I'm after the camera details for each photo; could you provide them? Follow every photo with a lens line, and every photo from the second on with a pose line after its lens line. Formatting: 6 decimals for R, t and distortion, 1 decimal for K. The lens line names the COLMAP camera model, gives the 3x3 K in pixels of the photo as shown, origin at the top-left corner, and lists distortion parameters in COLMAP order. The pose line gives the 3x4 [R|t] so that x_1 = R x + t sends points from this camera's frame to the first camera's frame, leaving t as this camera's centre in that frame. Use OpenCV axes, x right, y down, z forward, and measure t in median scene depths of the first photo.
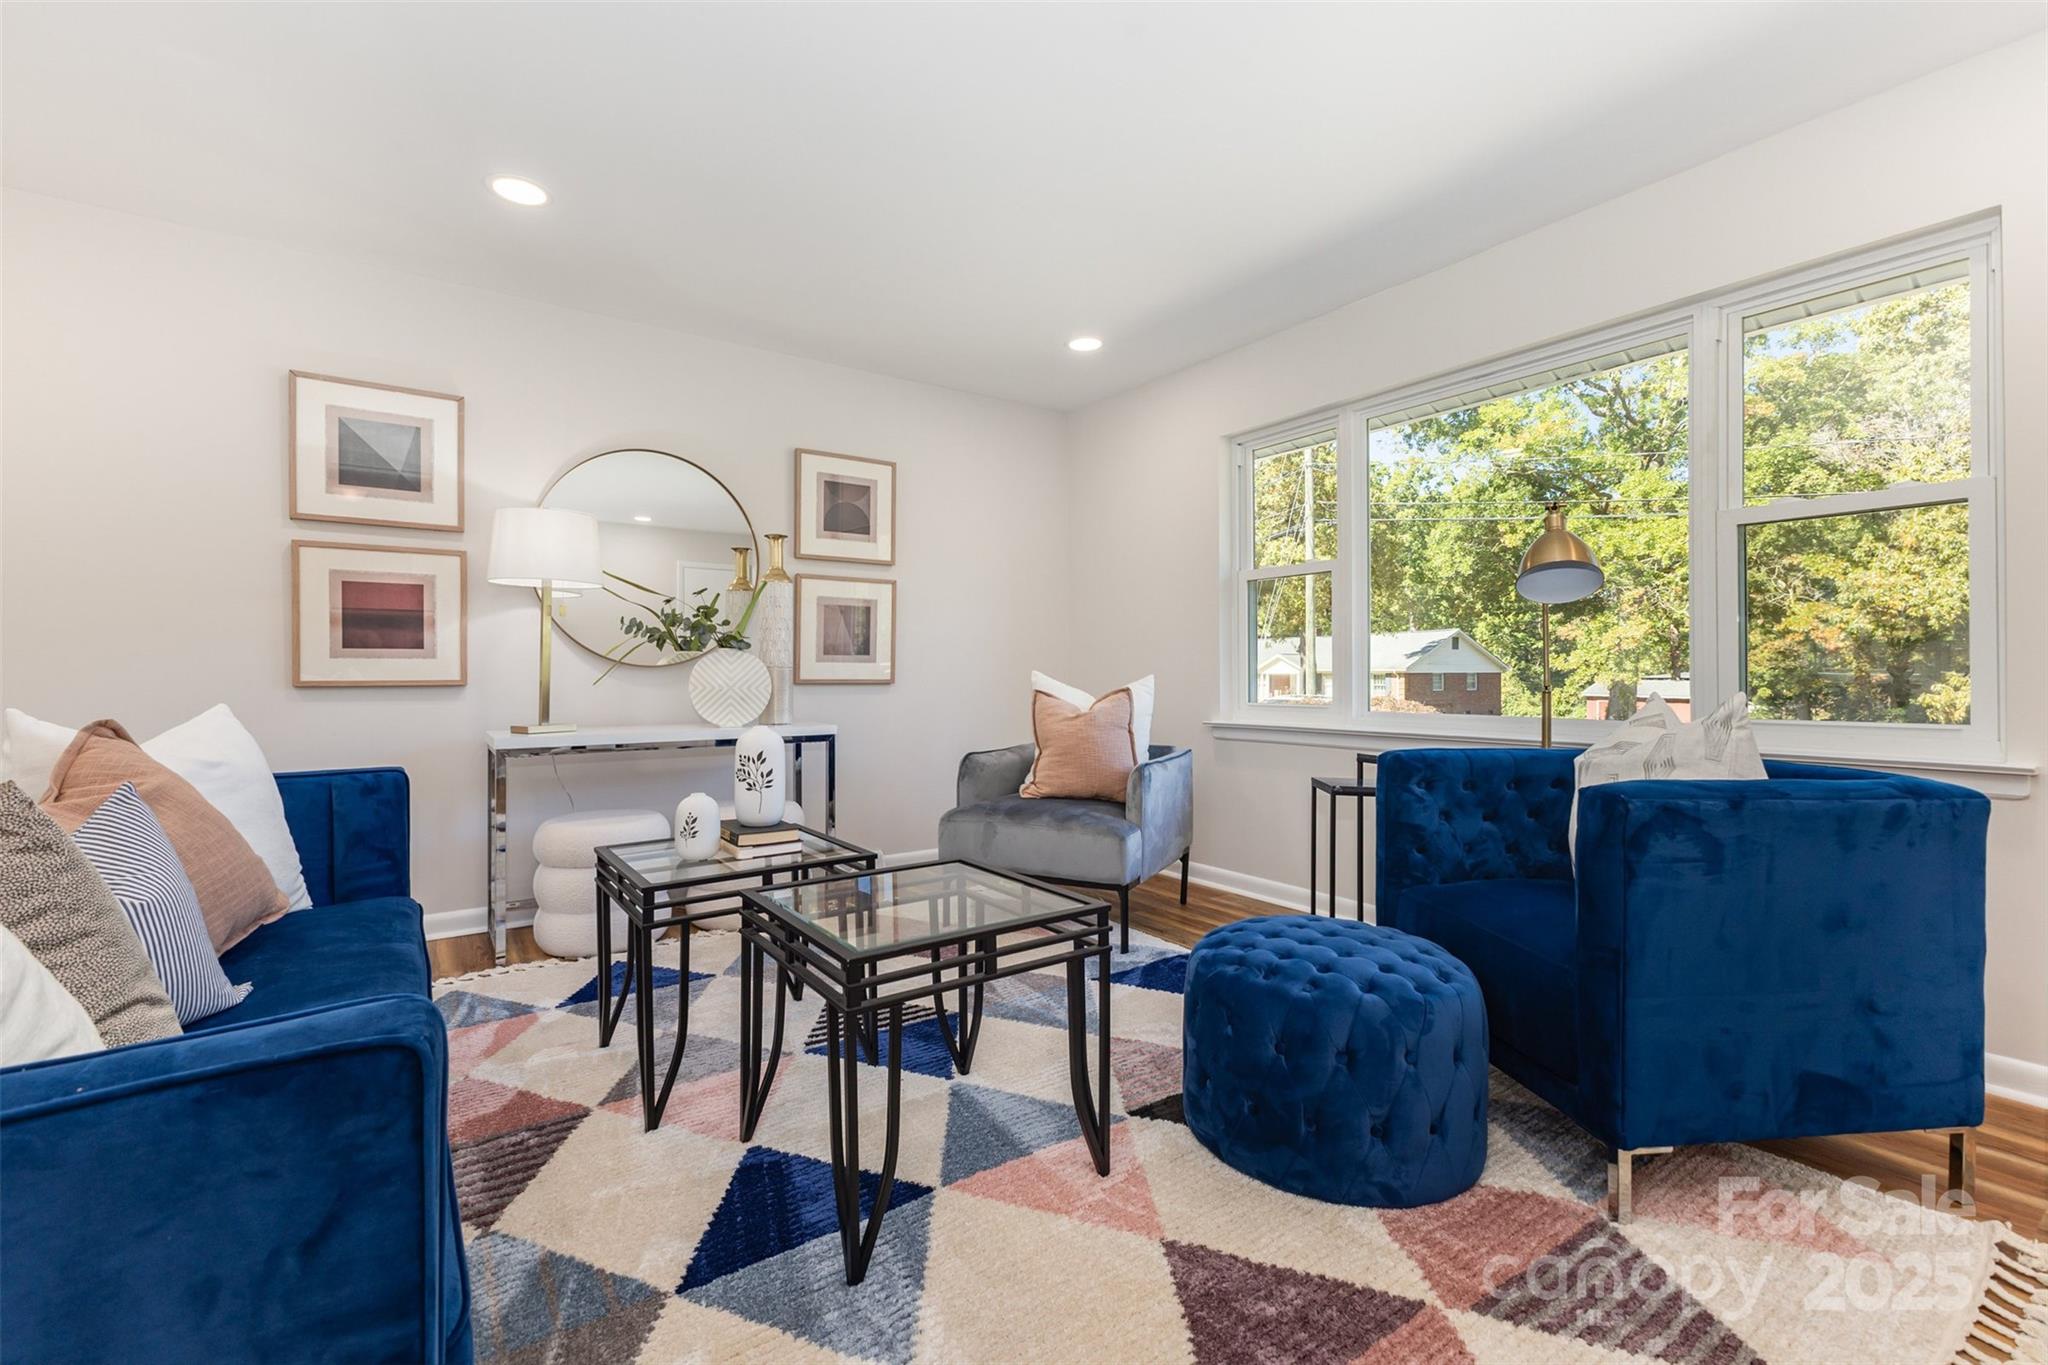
lens RADIAL K [[882.2, 0, 1022.1], [0, 882.2, 680.9], [0, 0, 1]] dist [0.014390, -0.002845]
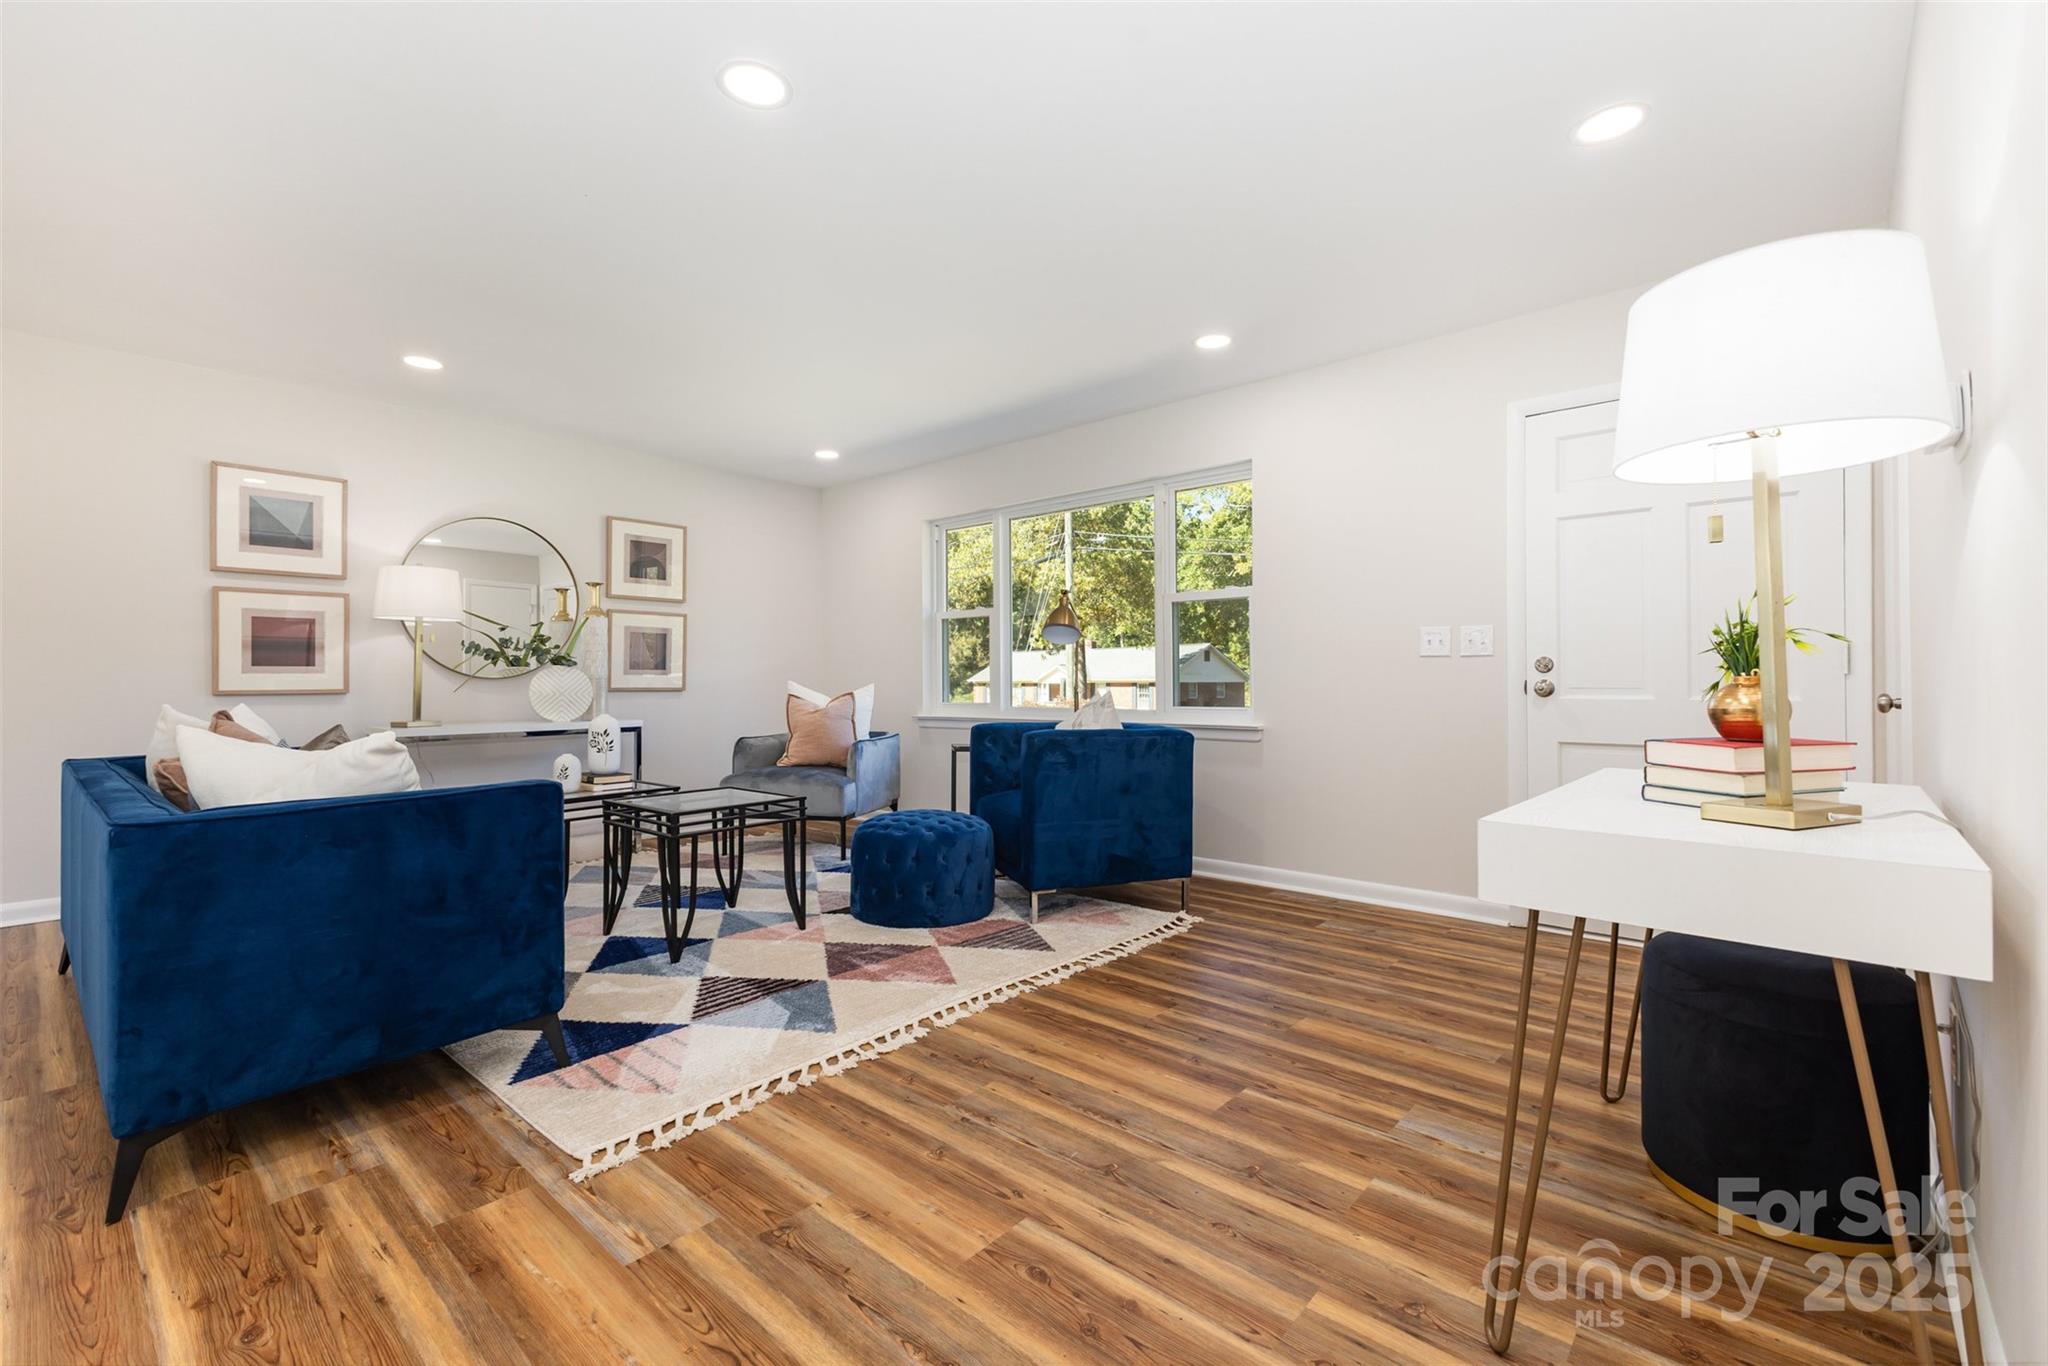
lens RADIAL K [[882.2, 0, 1028.5], [0, 882.2, 682.0], [0, 0, 1]] dist [0.014390, -0.002845]
pose [[0.972329, -0.002229, 0.233607, 0.064587], [0.004512, 0.999947, -0.009240, 0.005732], [-0.233574, 0.010039, 0.972287, -0.569129]]
